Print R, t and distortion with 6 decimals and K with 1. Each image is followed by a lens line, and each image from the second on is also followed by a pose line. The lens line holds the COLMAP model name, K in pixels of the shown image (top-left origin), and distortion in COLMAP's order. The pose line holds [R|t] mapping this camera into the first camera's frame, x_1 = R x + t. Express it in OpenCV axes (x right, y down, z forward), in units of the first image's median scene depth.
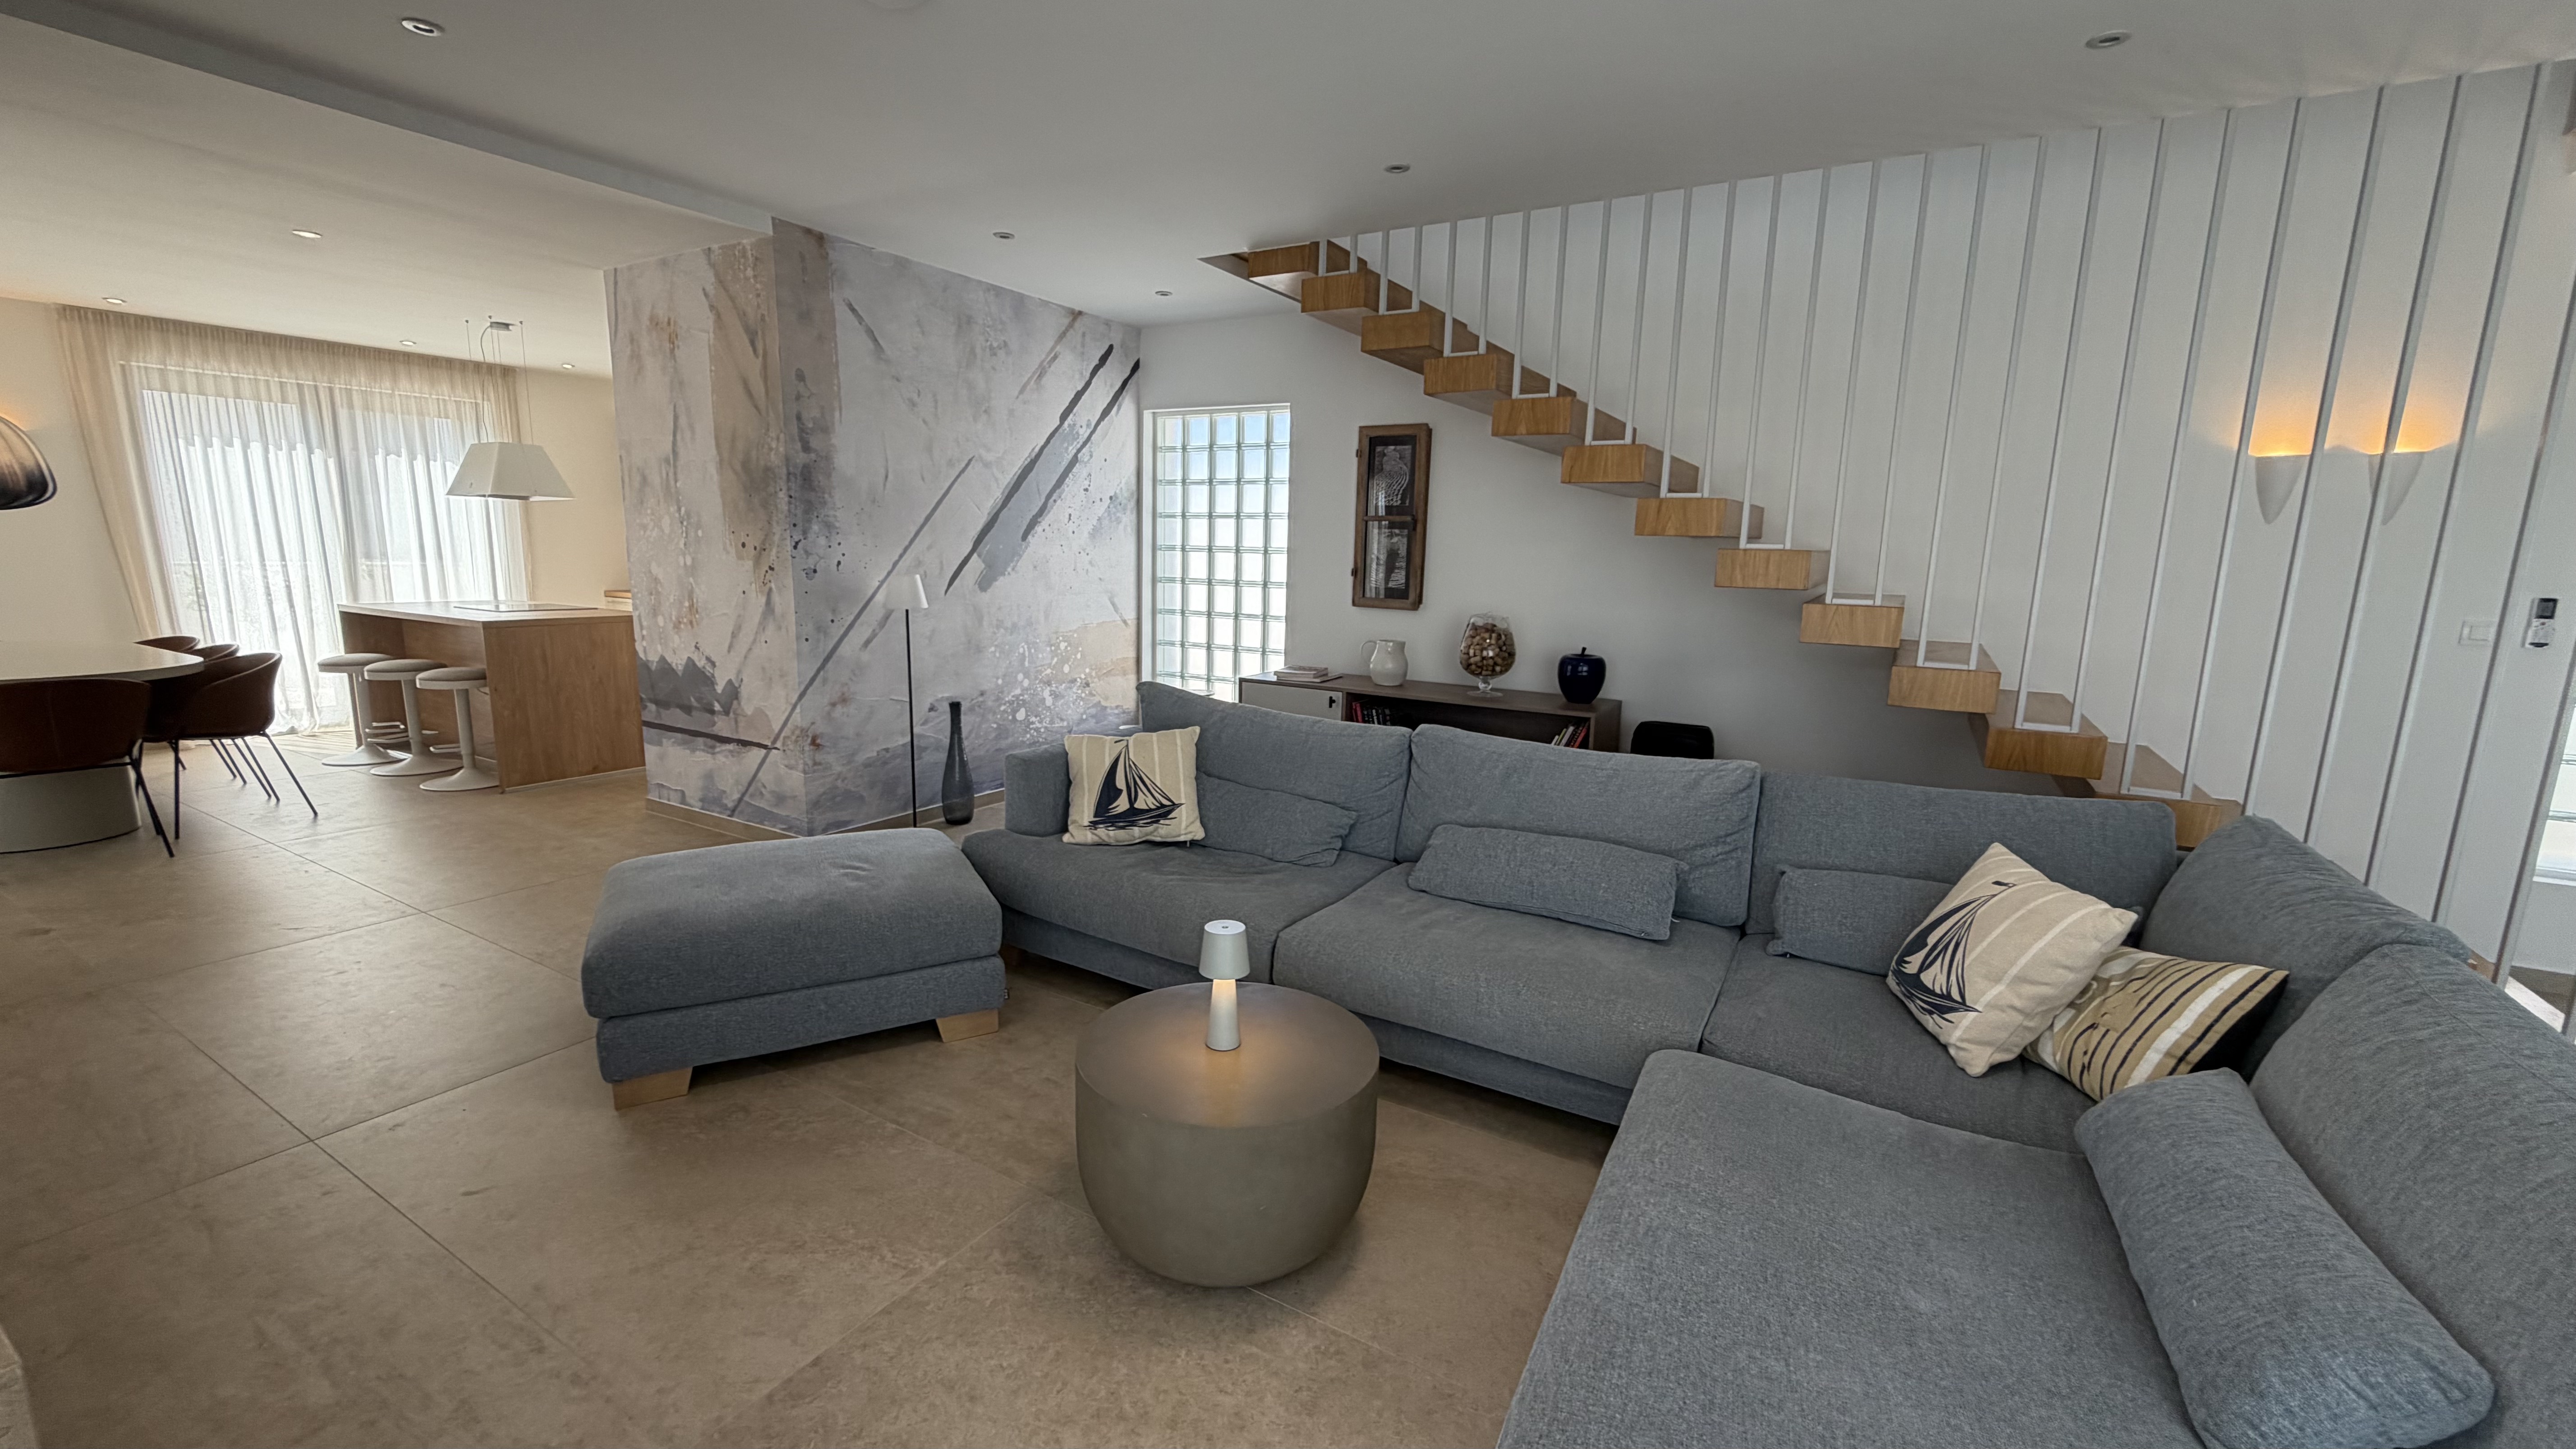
lens RADIAL K [[1027.5, 0, 1283.4], [0, 1027.5, 732.0], [0, 0, 1]] dist [-0.001497, 0.000124]
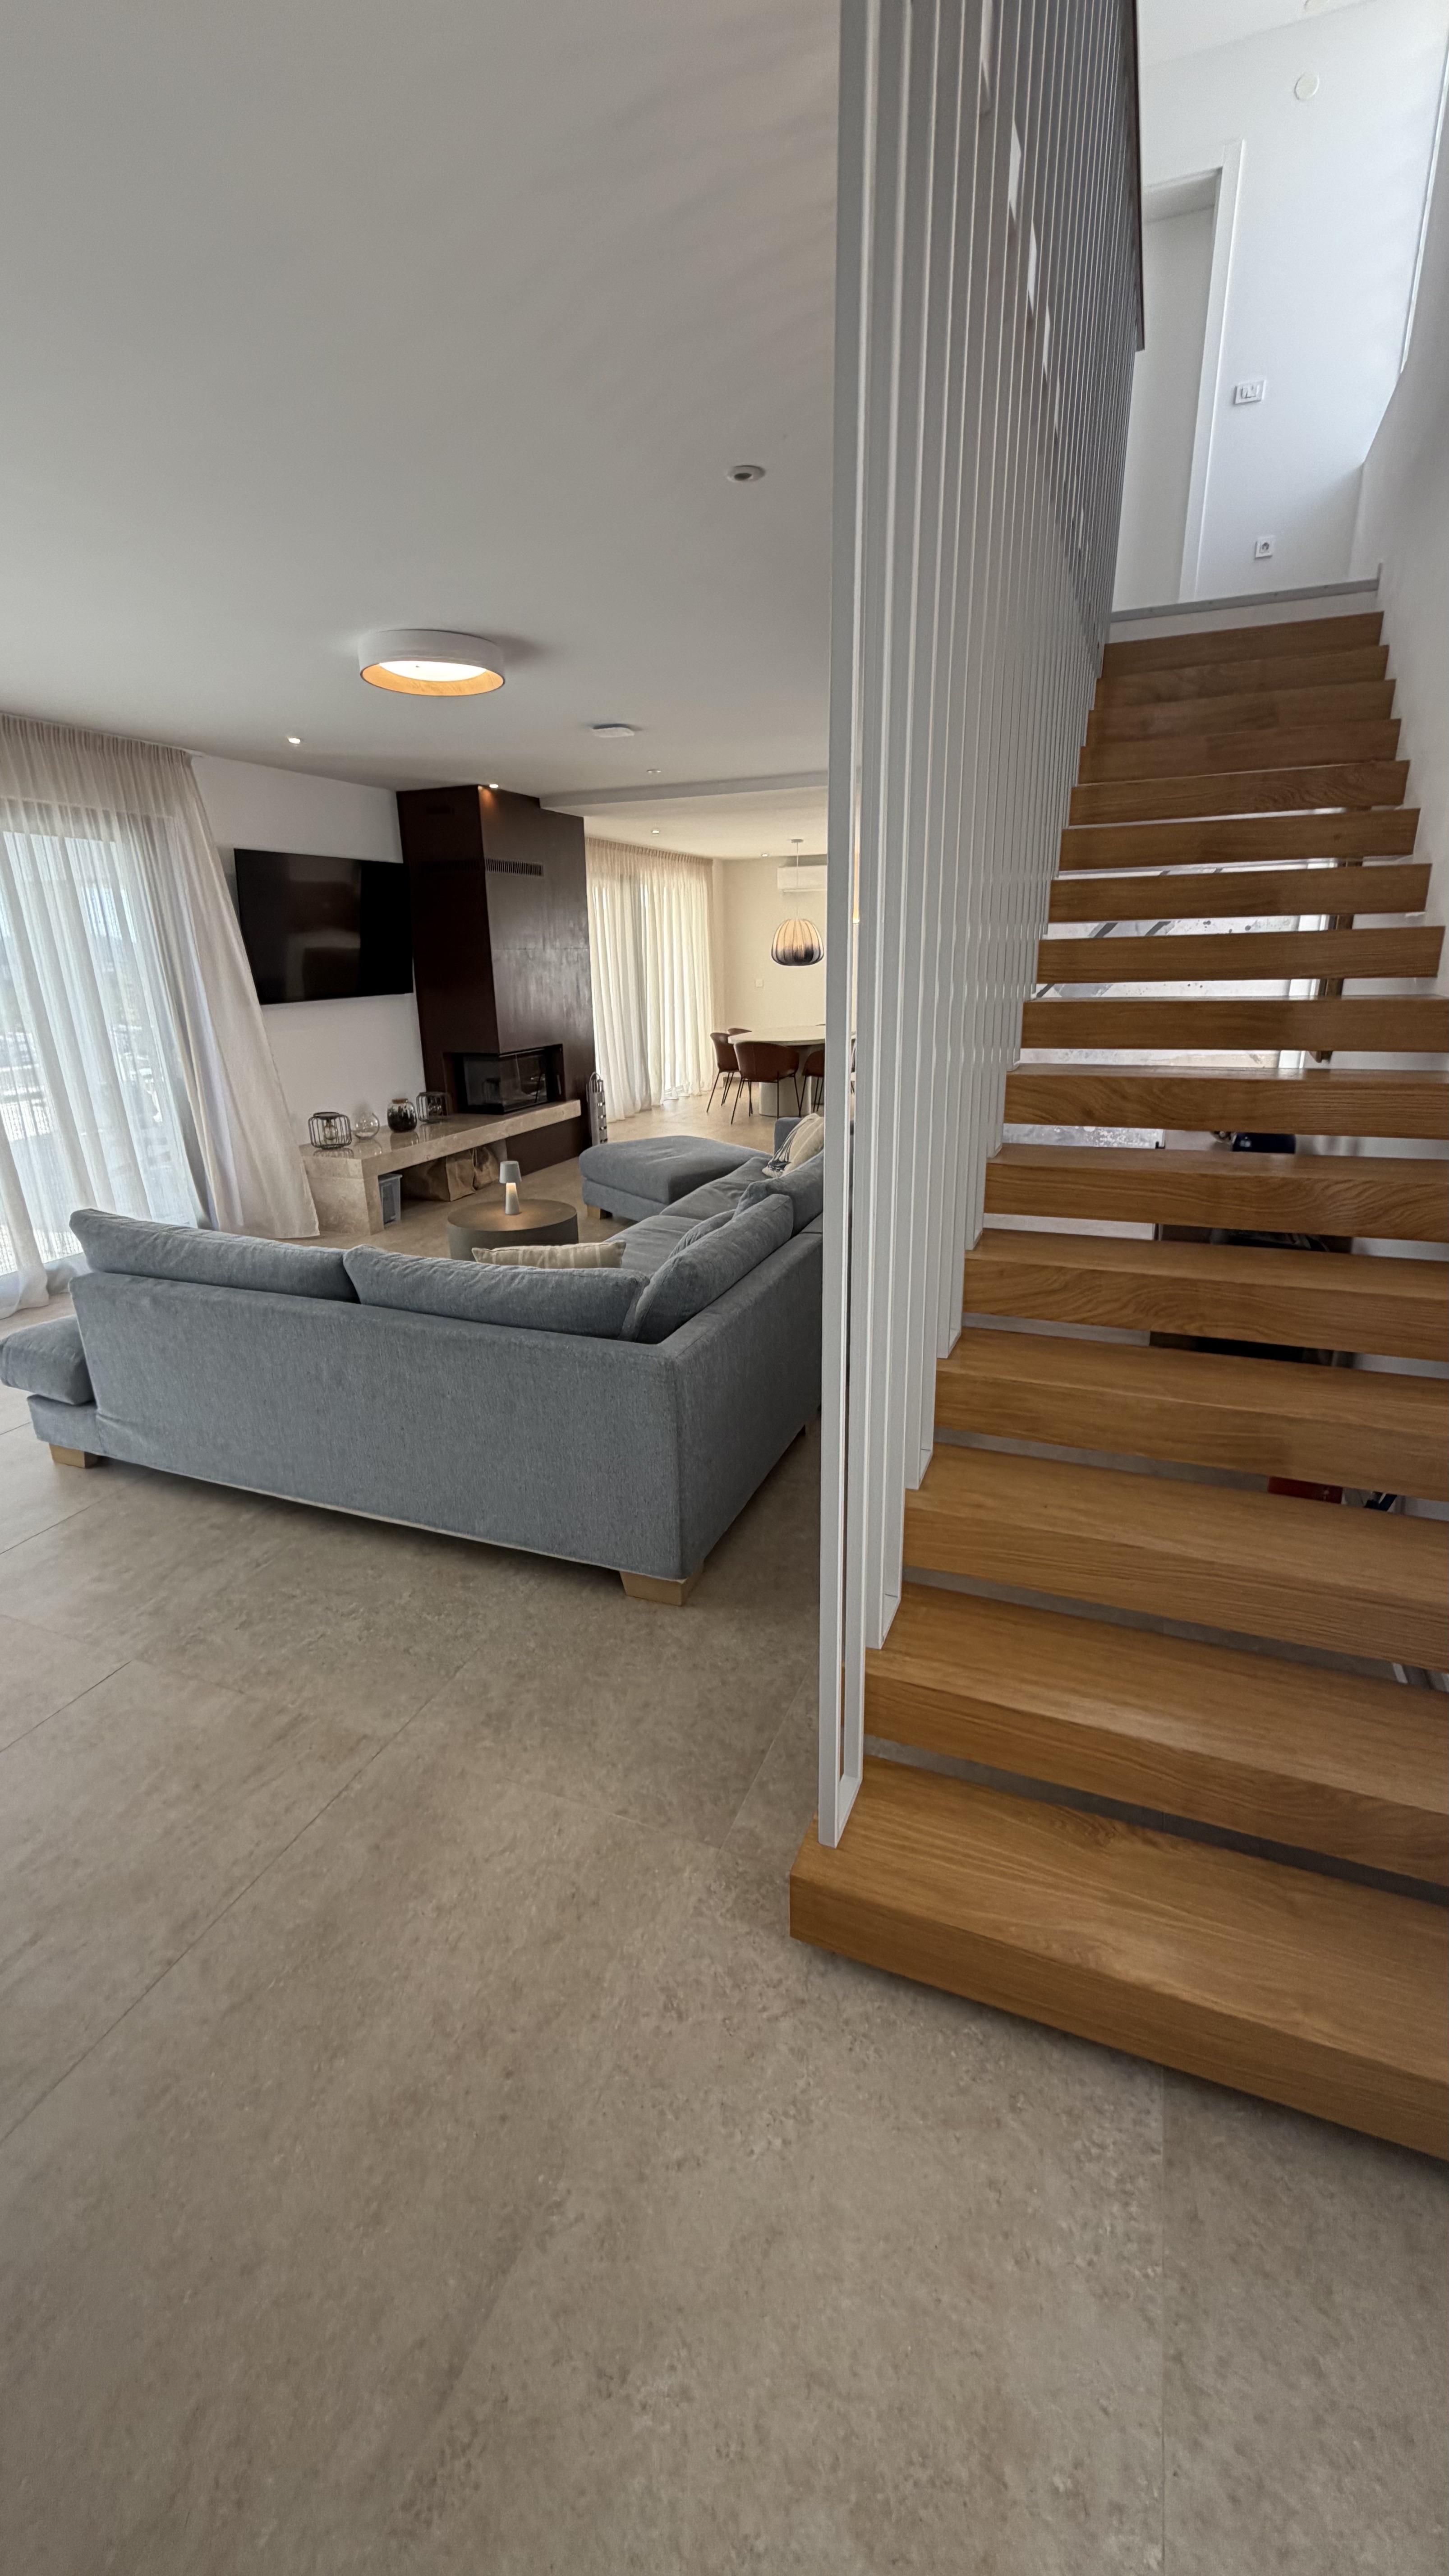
lens RADIAL K [[1027.5, 0, 723.8], [0, 1027.5, 1288.9], [0, 0, 1]] dist [-0.001497, 0.000124]
pose [[0.149259, 0.284307, -0.947043, 0.888541], [-0.154367, 0.952729, 0.261685, -0.086400], [0.976674, 0.107134, 0.186091, 0.404931]]
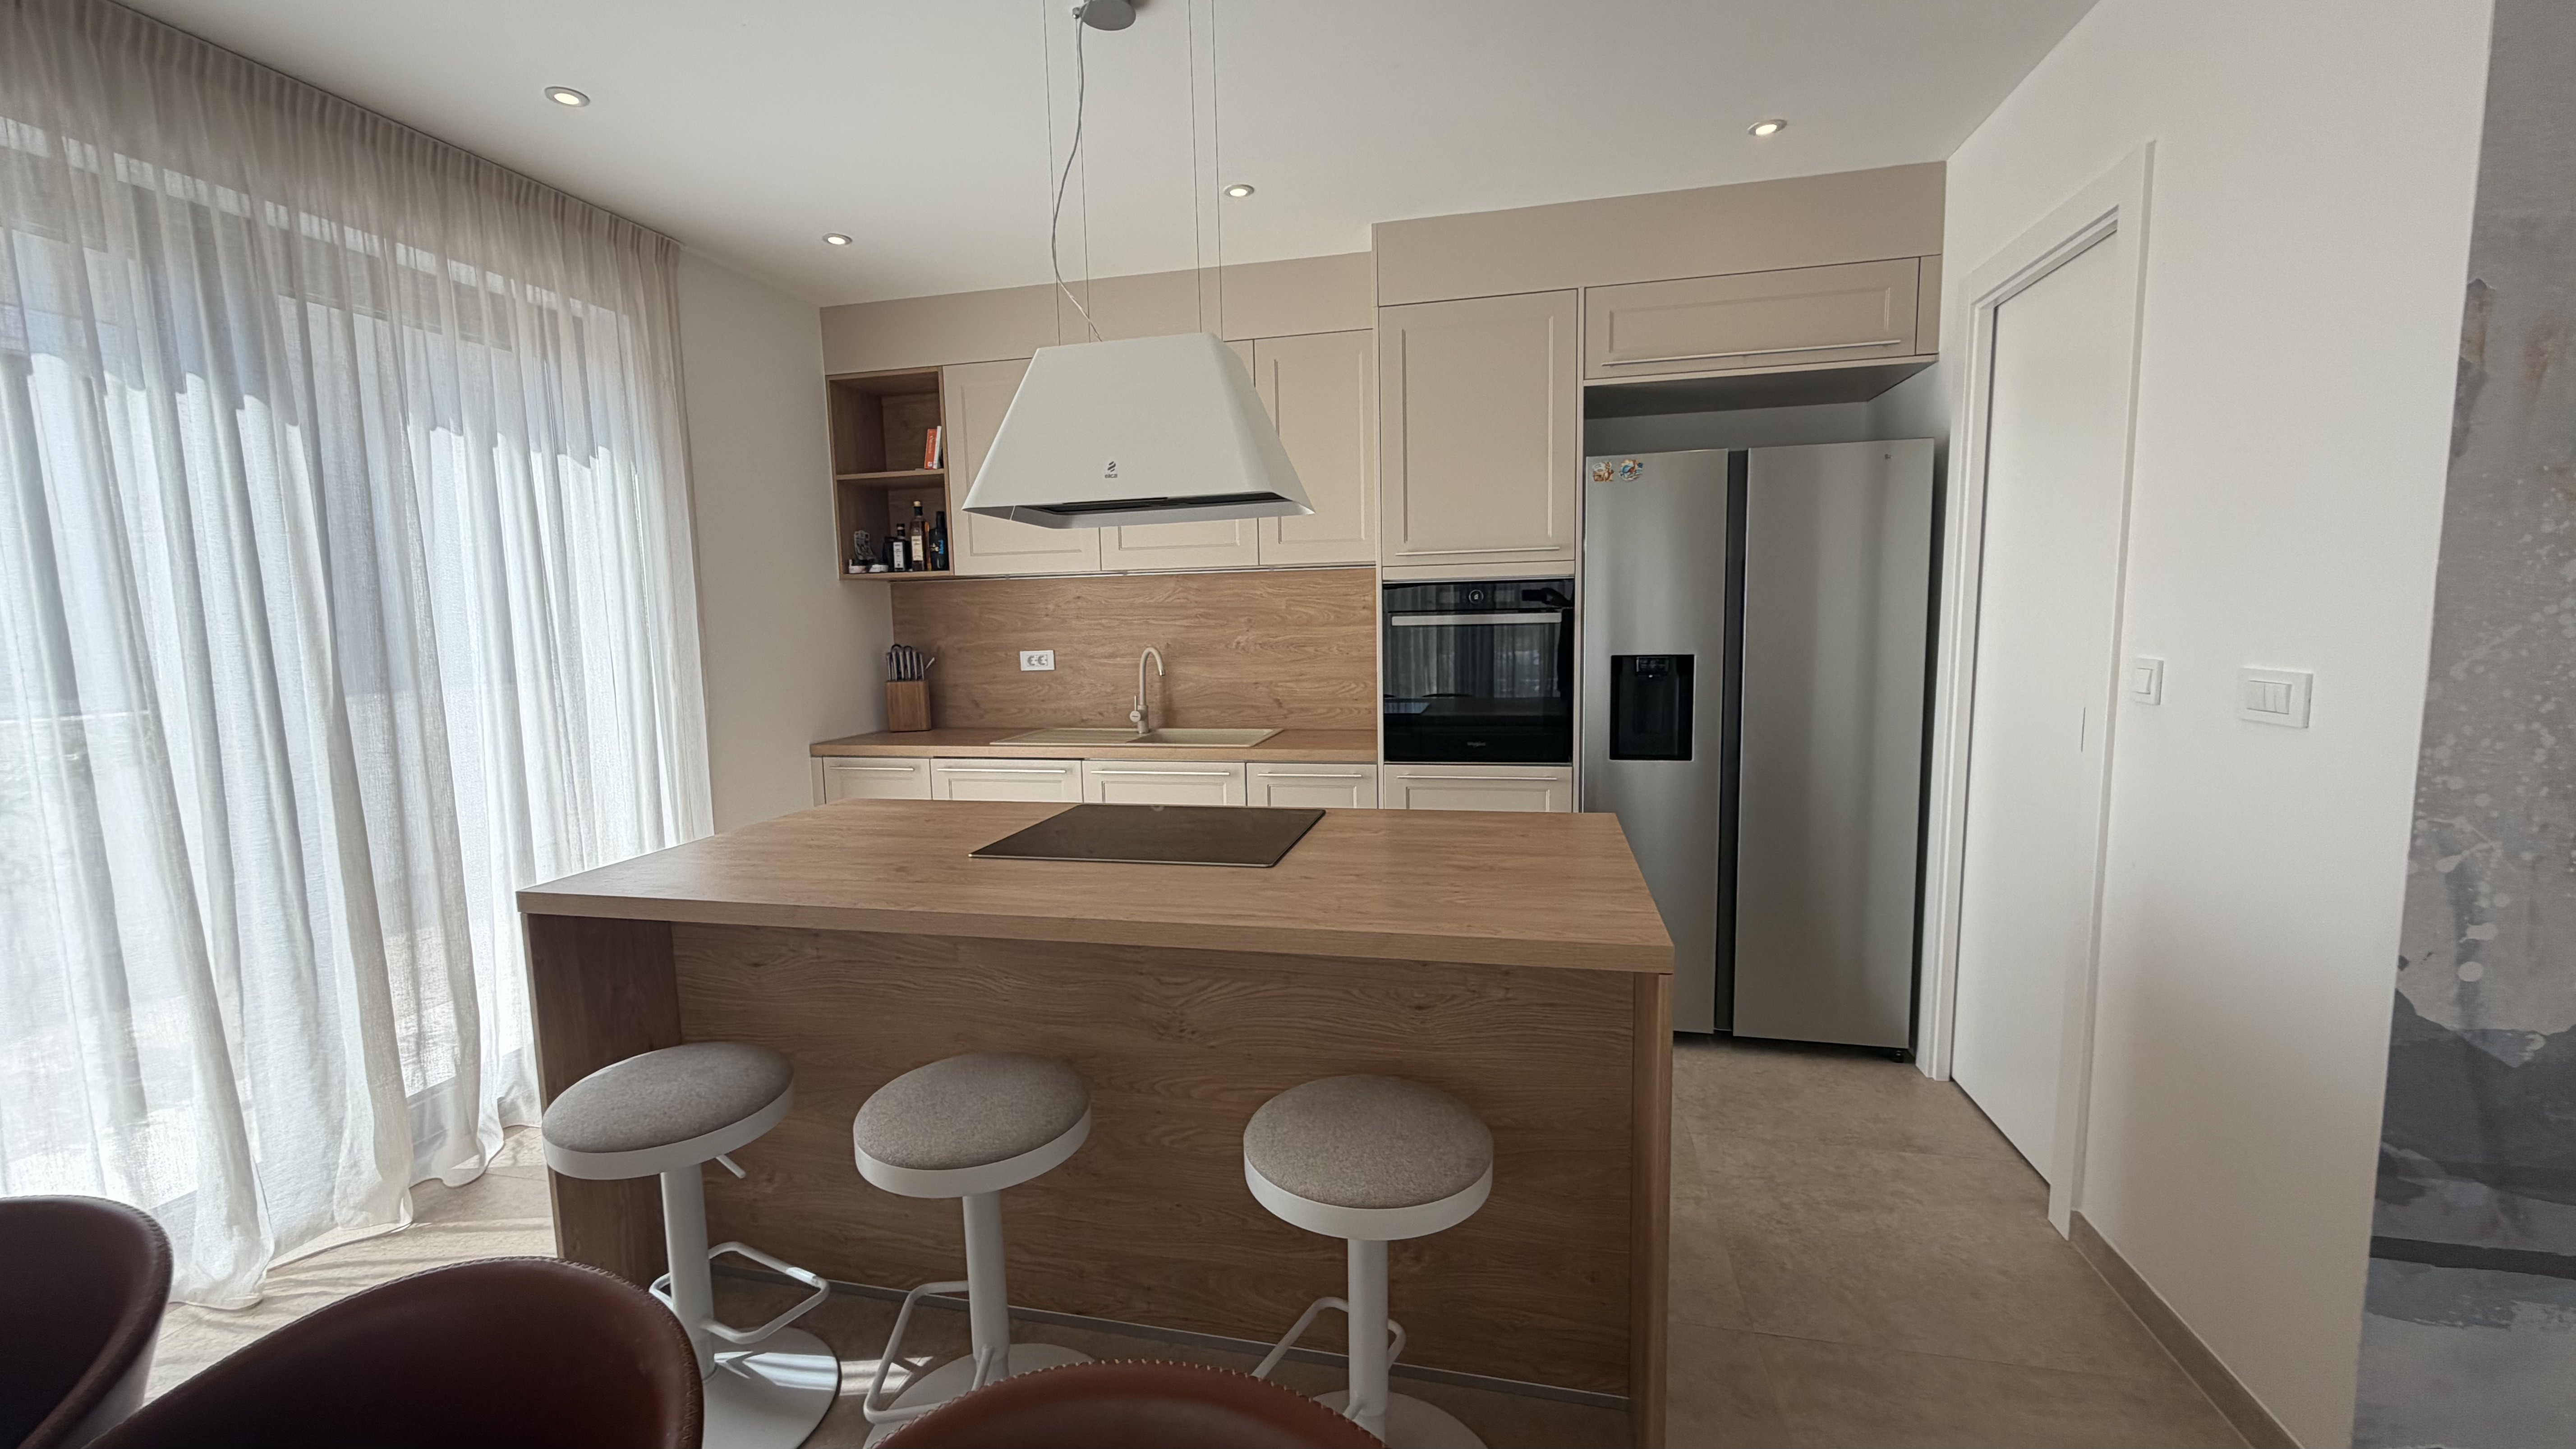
lens RADIAL K [[1027.5, 0, 1281.9], [0, 1027.5, 730.5], [0, 0, 1]] dist [-0.001497, 0.000124]
pose [[0.953589, -0.081684, 0.289821, -0.927861], [0.099995, 0.993785, -0.048920, -0.157618], [-0.284024, 0.075631, 0.955830, 0.763775]]
